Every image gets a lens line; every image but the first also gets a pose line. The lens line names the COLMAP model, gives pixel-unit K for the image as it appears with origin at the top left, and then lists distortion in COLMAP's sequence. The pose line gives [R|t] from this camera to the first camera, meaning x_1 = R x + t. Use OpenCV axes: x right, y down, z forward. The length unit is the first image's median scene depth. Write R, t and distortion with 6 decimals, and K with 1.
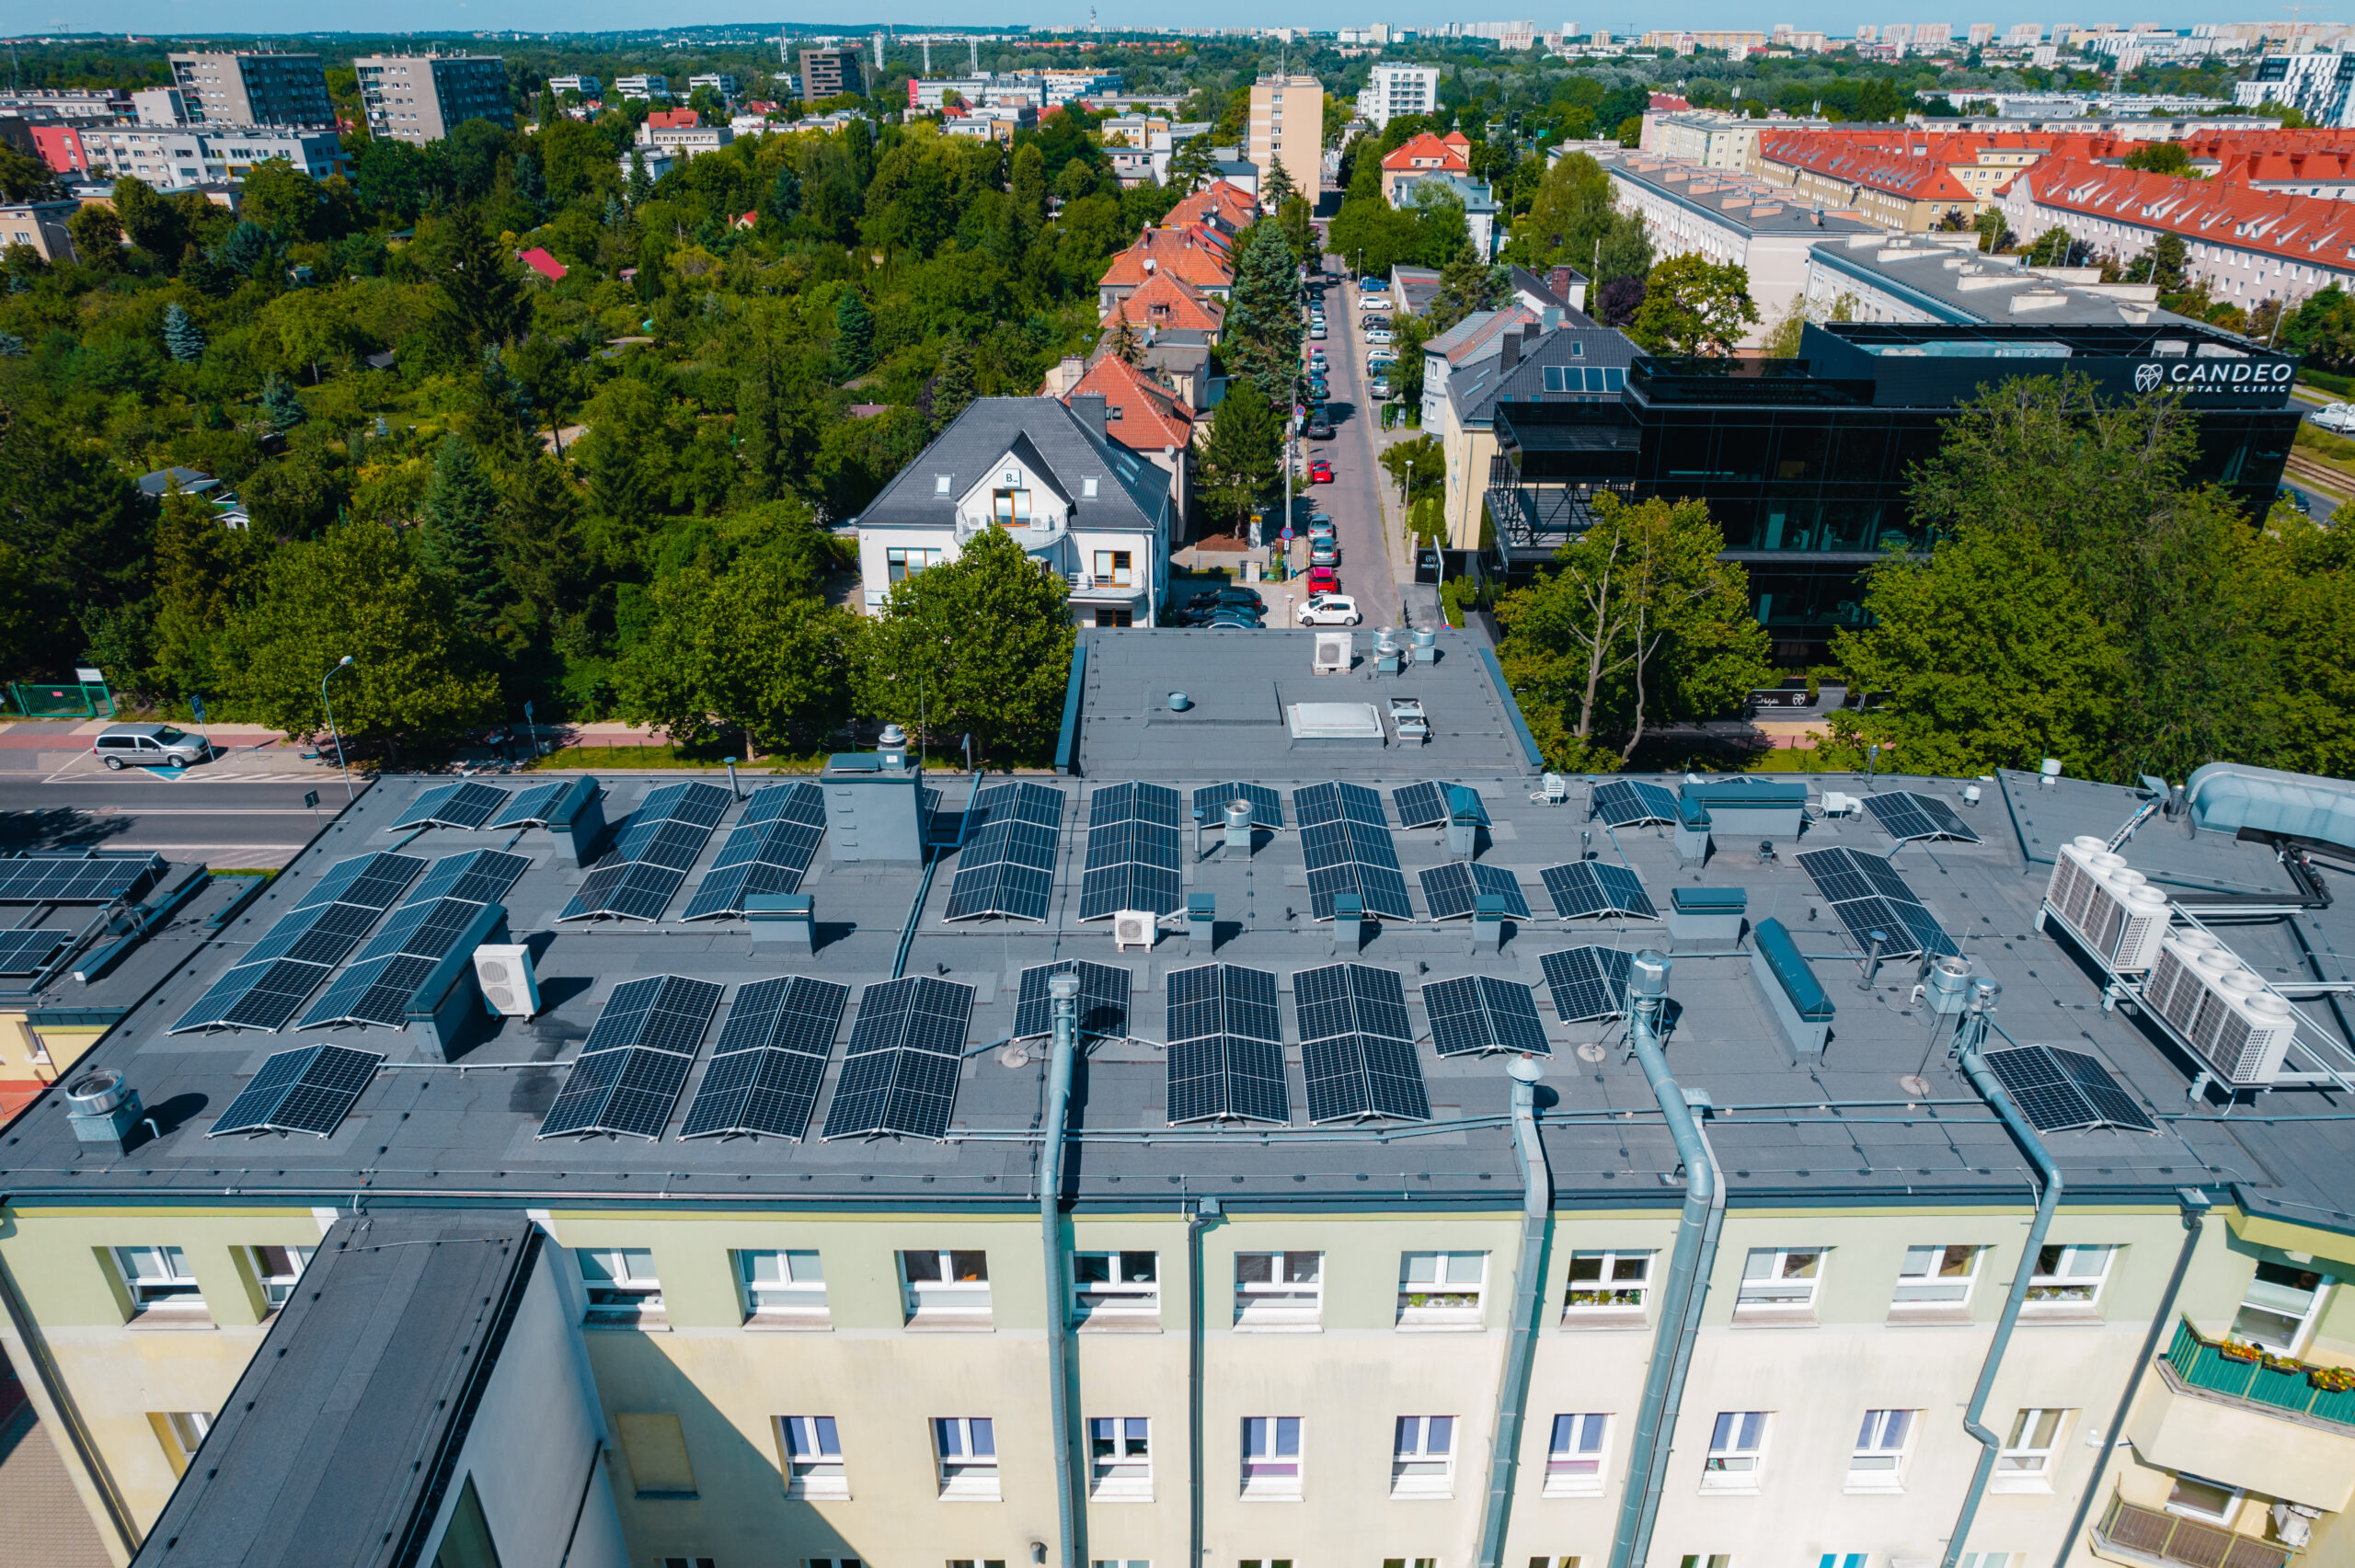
lens RADIAL K [[1508.3, 0, 1183.4], [0, 1508.3, 789.3], [0, 0, 1]] dist [-0.078757, 0.072611]
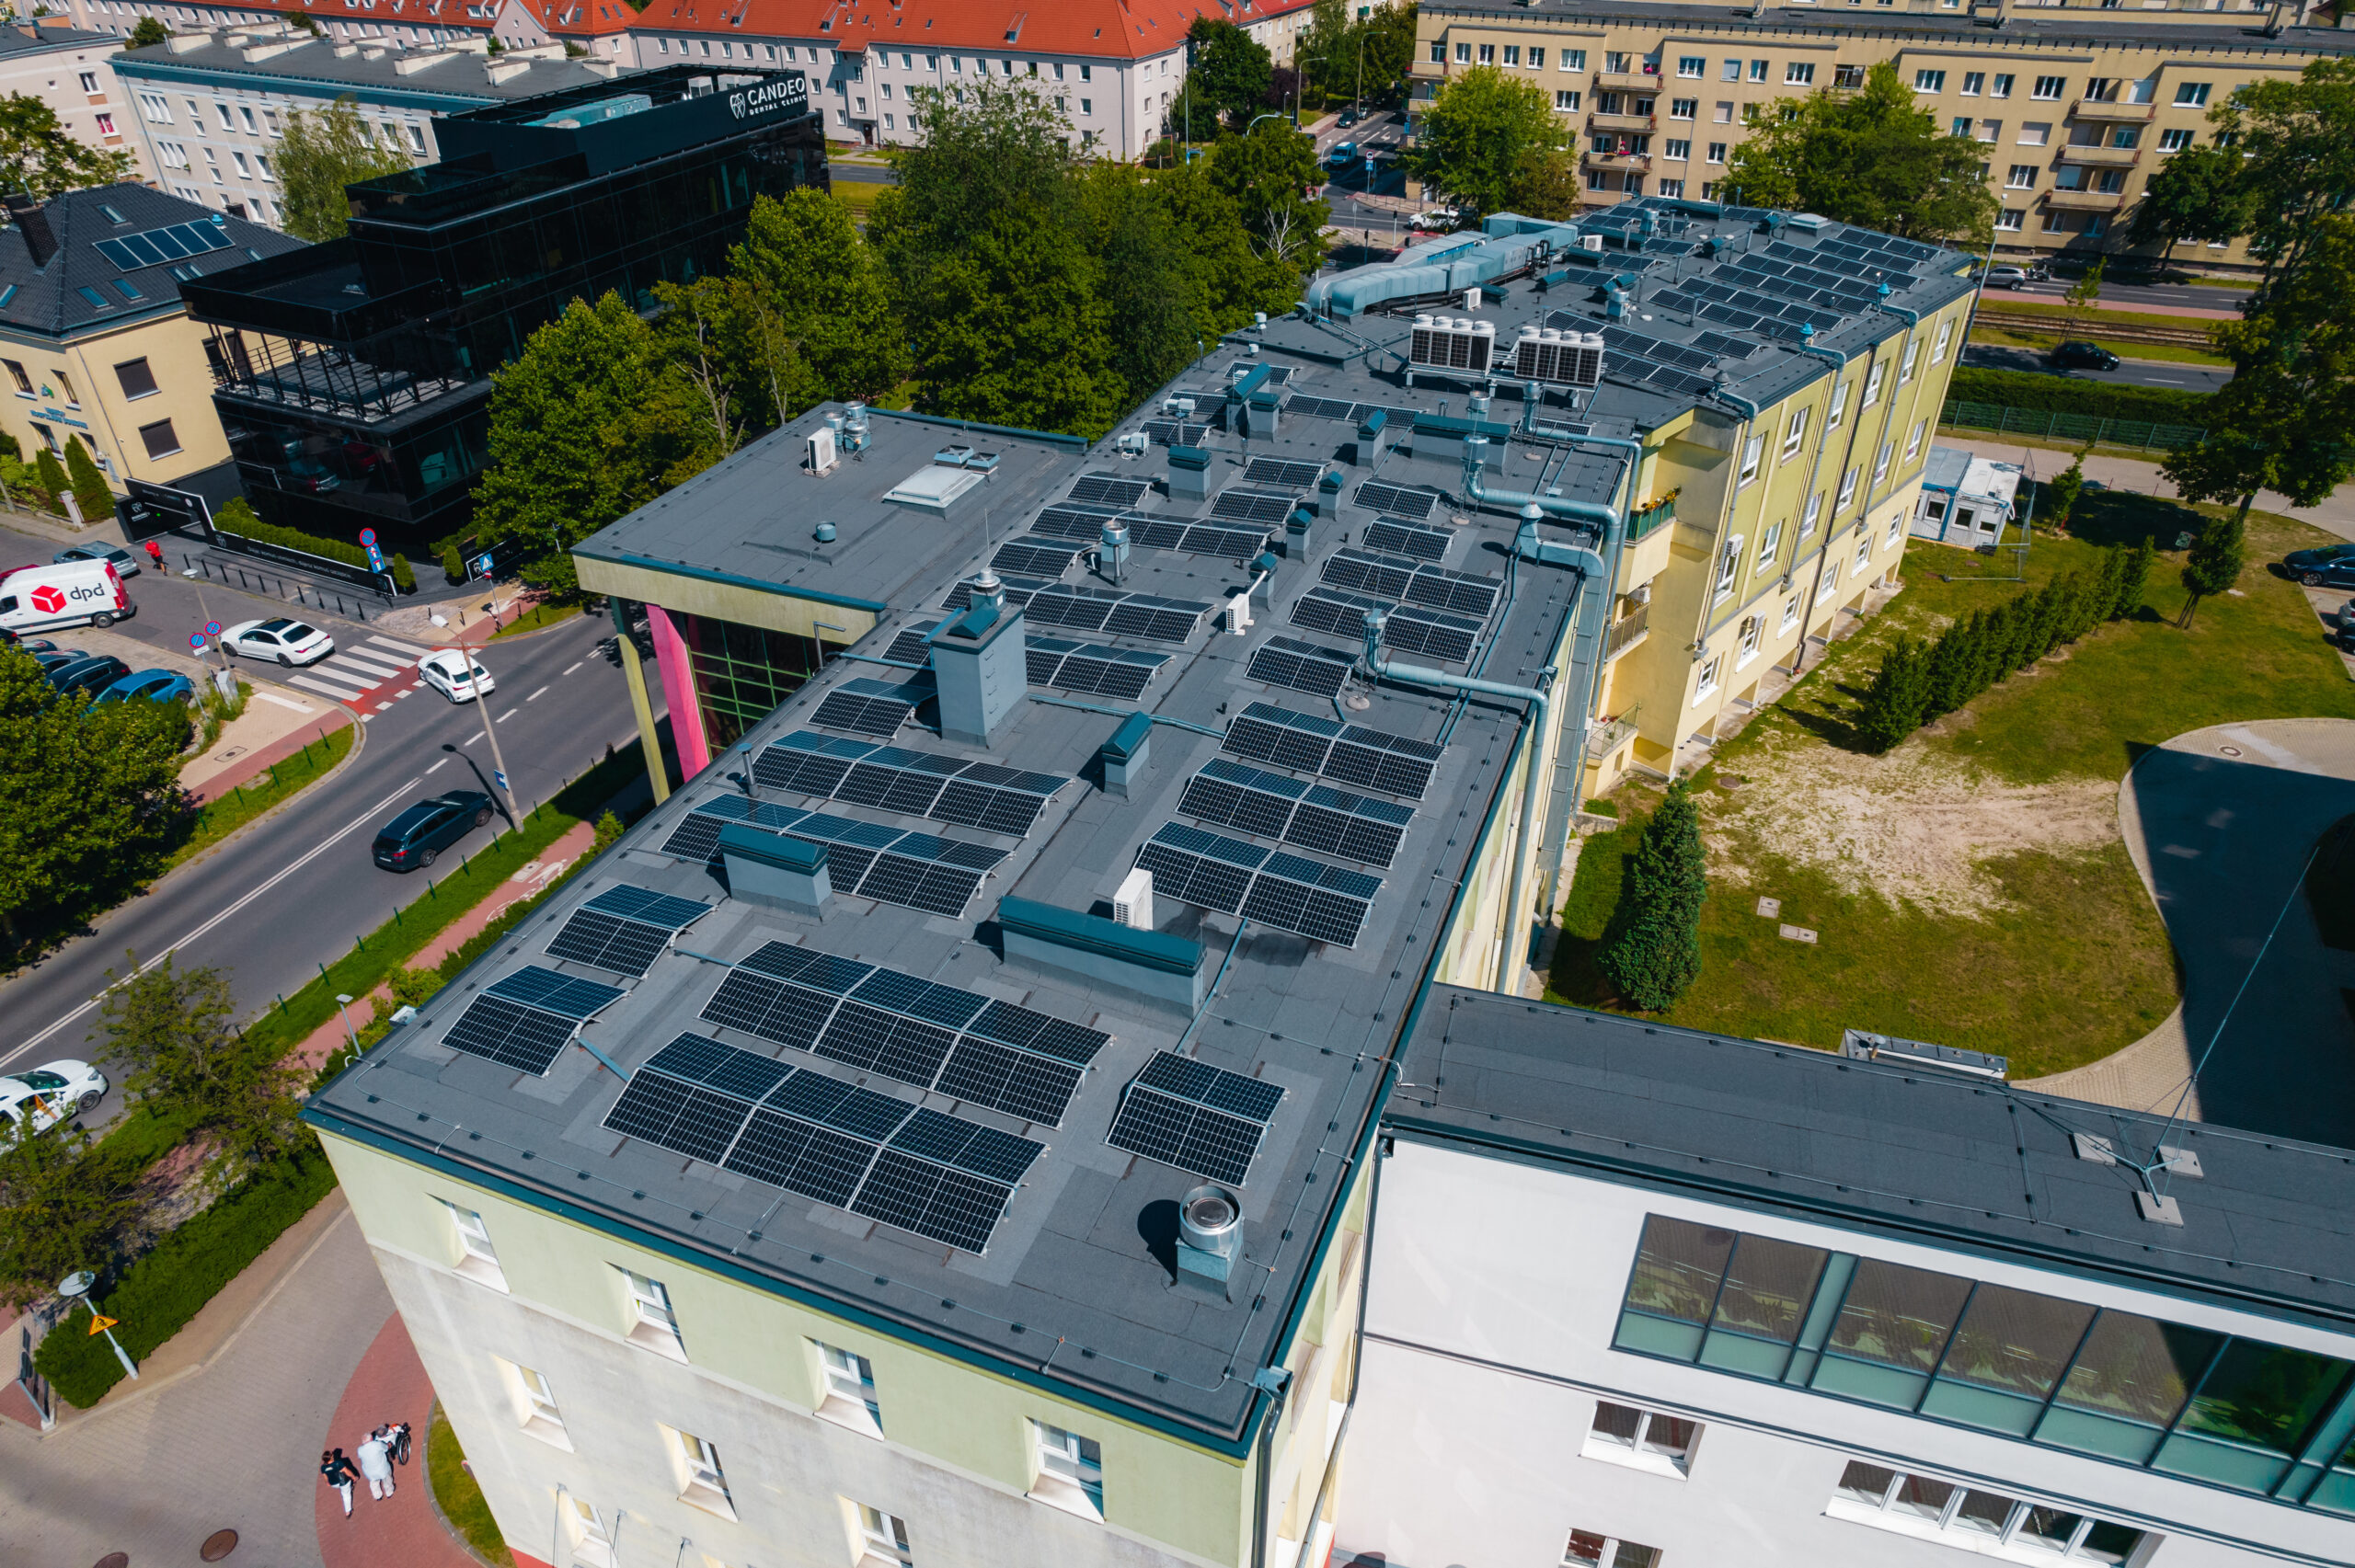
lens RADIAL K [[1508.3, 0, 1183.4], [0, 1508.3, 789.3], [0, 0, 1]] dist [-0.078757, 0.072611]
pose [[0.367139, -0.516332, 0.773699, -0.801536], [0.423277, 0.833414, 0.355328, -0.178144], [-0.828279, 0.197034, 0.524530, 0.359756]]
